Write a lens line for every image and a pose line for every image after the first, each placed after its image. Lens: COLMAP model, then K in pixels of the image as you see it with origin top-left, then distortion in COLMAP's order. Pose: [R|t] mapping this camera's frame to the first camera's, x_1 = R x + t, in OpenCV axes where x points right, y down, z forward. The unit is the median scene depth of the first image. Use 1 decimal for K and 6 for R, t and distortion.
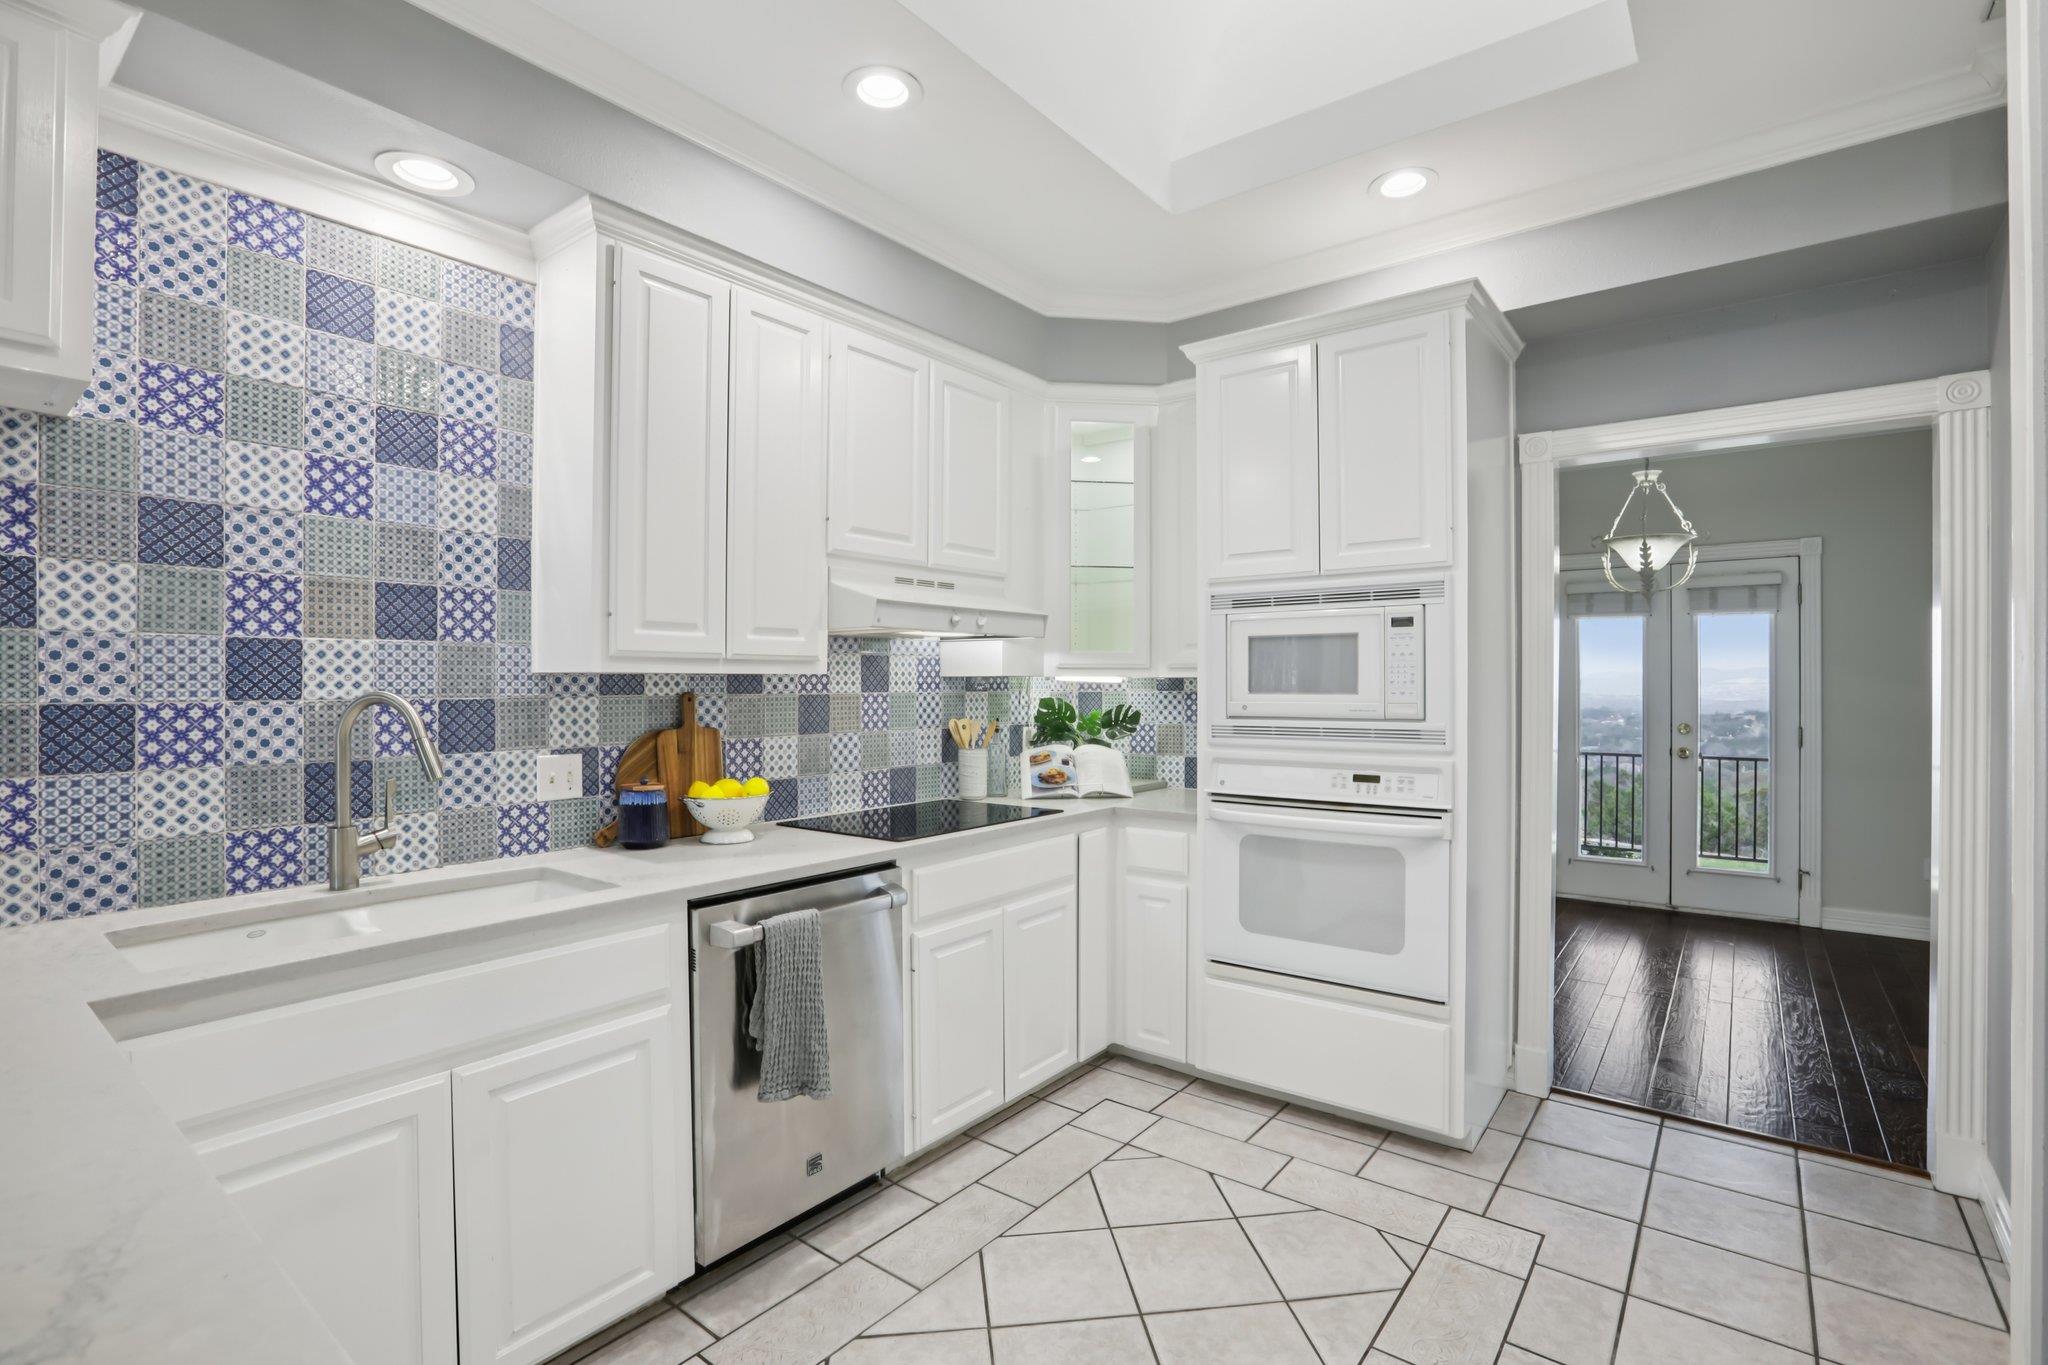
lens RADIAL K [[946.4, 0, 1024.5], [0, 946.4, 687.3], [0, 0, 1]] dist [-0.054952, 0.018581]
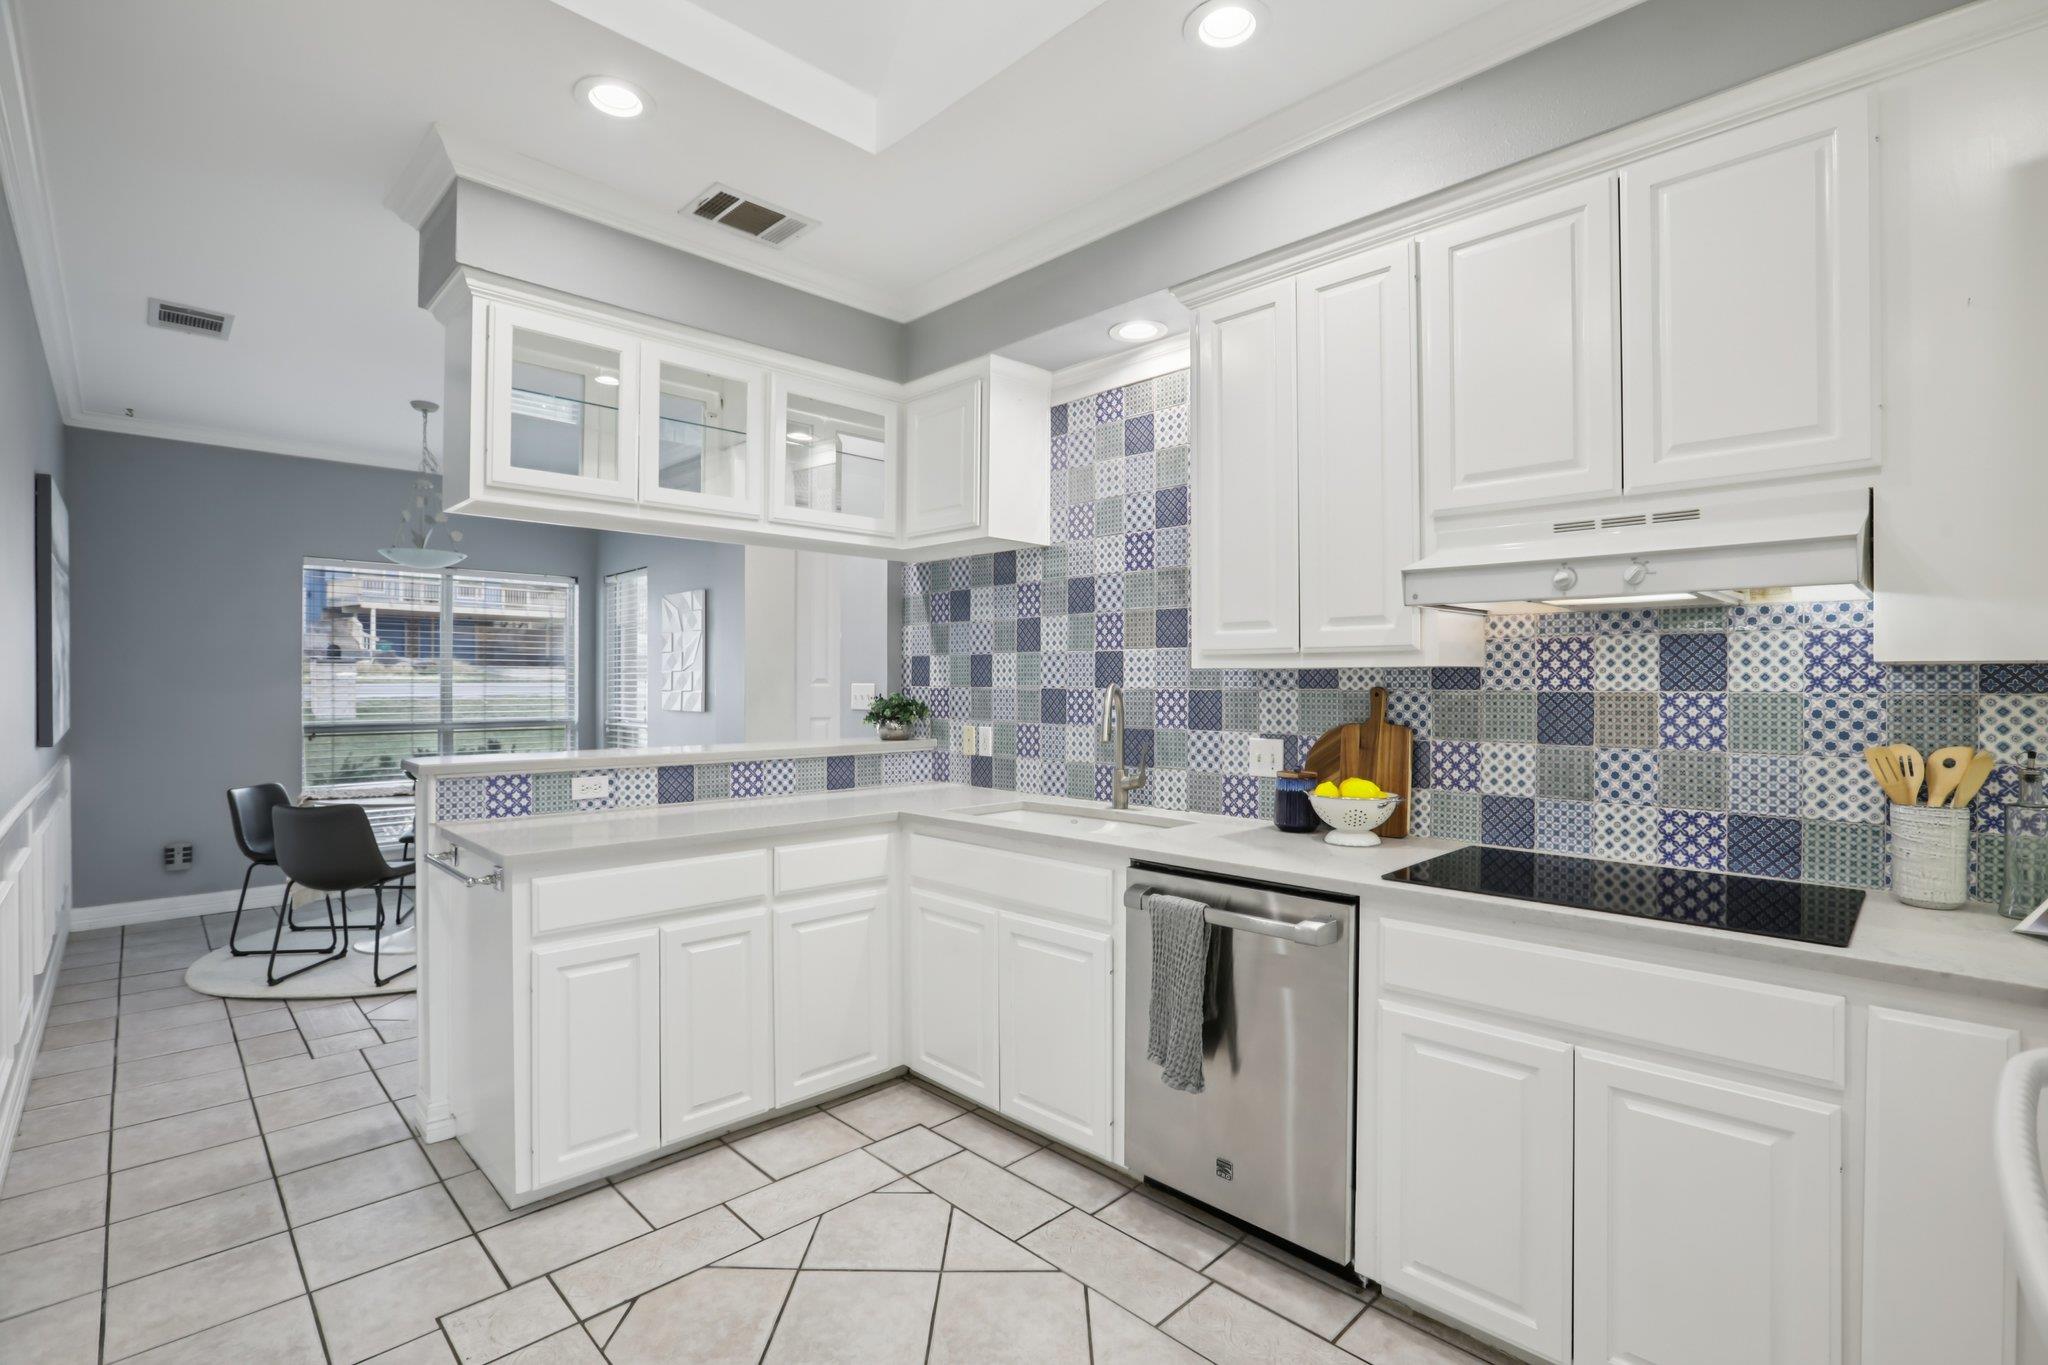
lens RADIAL K [[928.6, 0, 1032.8], [0, 928.6, 676.5], [0, 0, 1]] dist [-0.077991, 0.031833]
pose [[-0.120718, -0.000174, -0.992687, 0.675103], [-0.000981, 1.000000, -0.000056, -0.005532], [0.992686, 0.000967, -0.120718, 0.828241]]
